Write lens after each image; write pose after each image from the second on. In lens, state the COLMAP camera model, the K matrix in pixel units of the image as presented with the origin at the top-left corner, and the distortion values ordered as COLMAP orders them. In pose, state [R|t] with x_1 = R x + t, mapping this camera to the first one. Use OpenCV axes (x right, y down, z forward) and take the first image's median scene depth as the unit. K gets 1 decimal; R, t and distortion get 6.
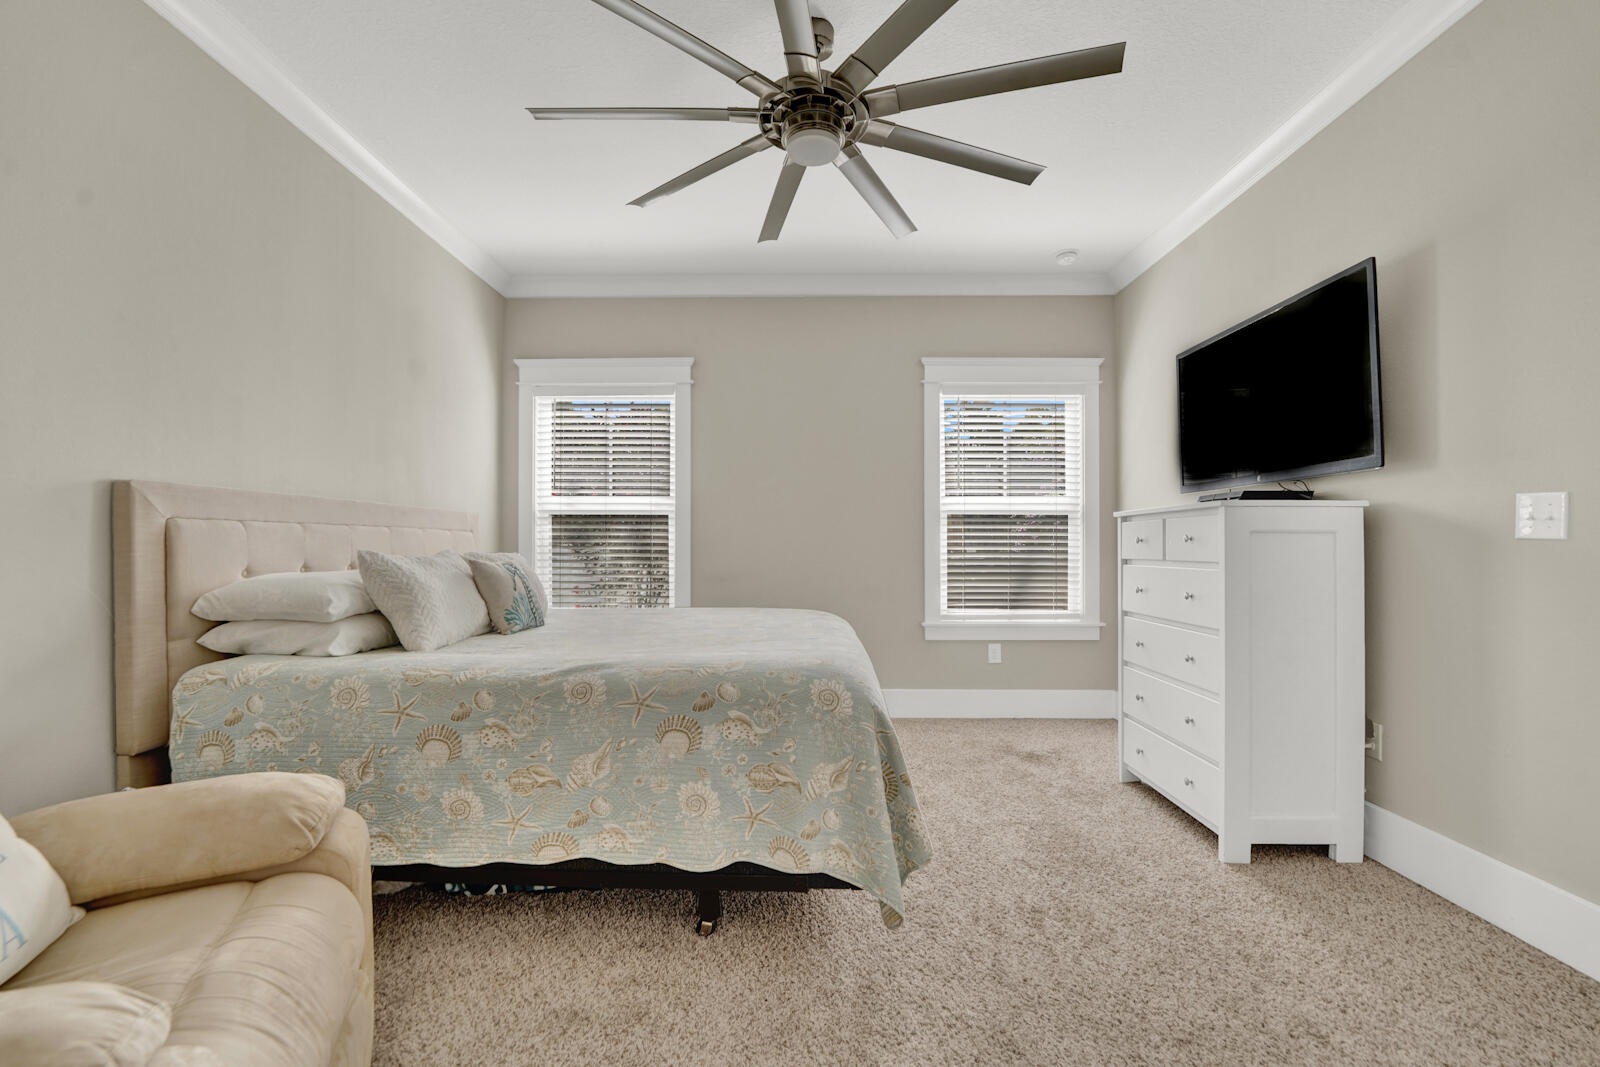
lens RADIAL K [[669.6, 0, 803.3], [0, 669.6, 542.4], [0, 0, 1]] dist [-0.032118, 0.004475]
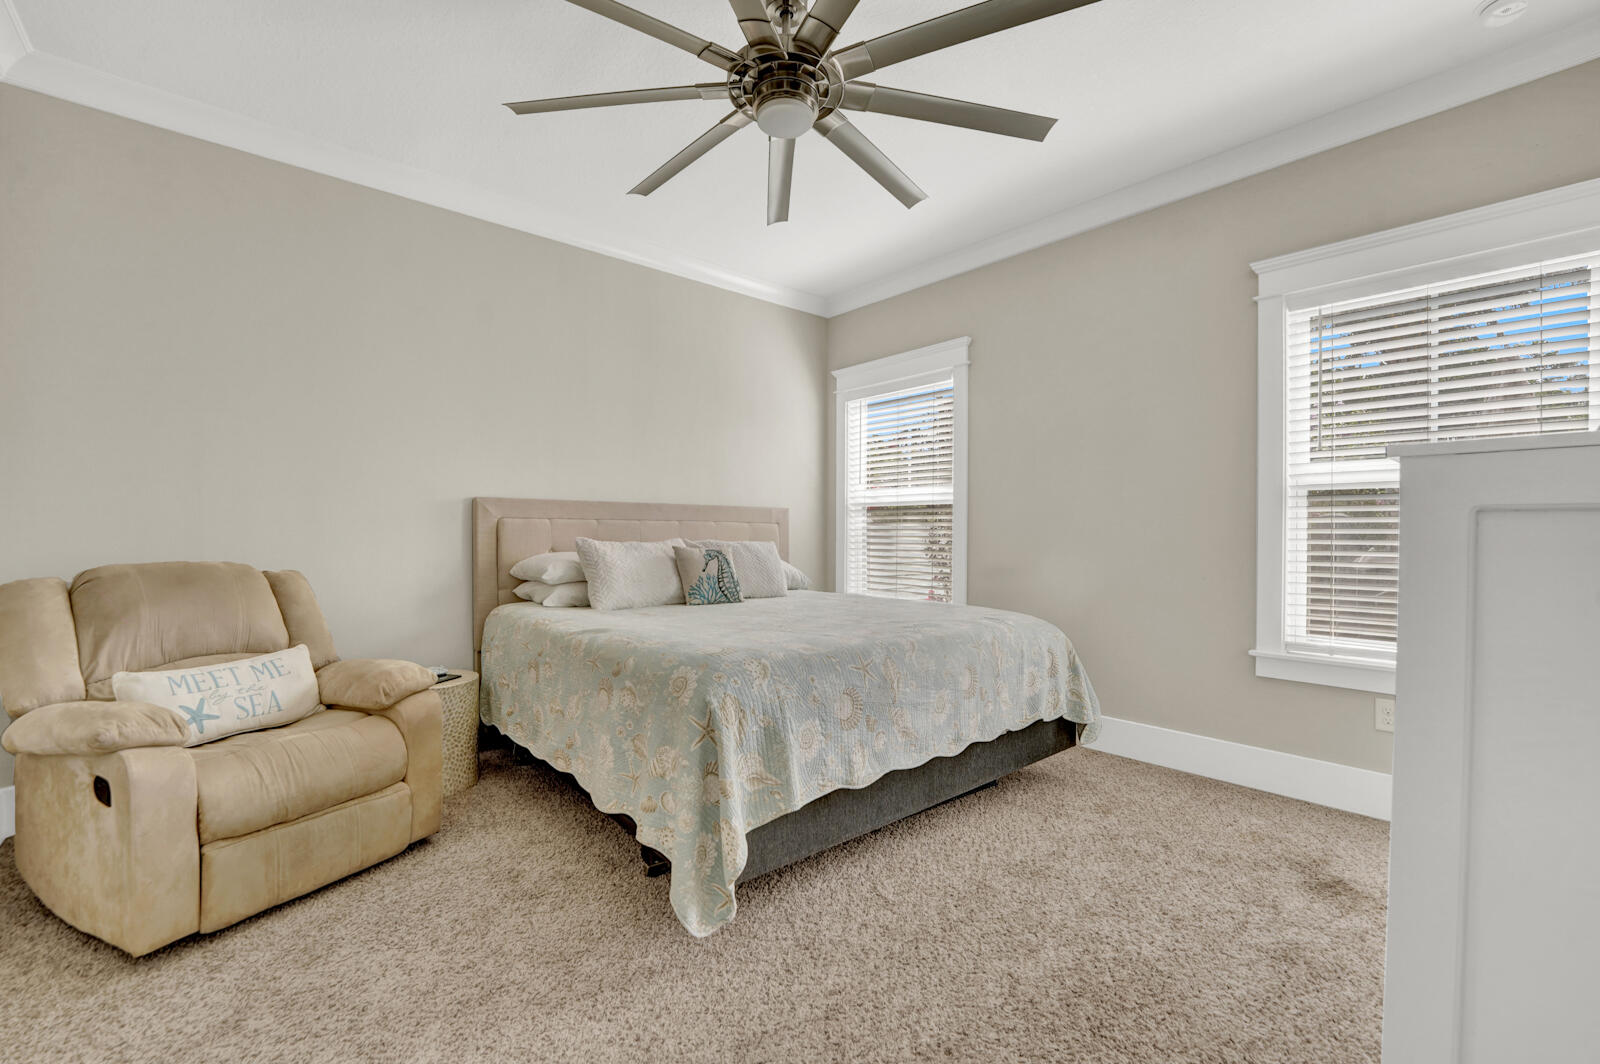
lens RADIAL K [[664.4, 0, 770.7], [0, 664.4, 540.4], [0, 0, 1]] dist [-0.027114, 0.001963]
pose [[0.648498, 0.010256, -0.761147, 0.408185], [-0.000986, 0.999920, 0.012633, -0.000948], [0.761215, -0.007441, 0.648456, 0.203902]]
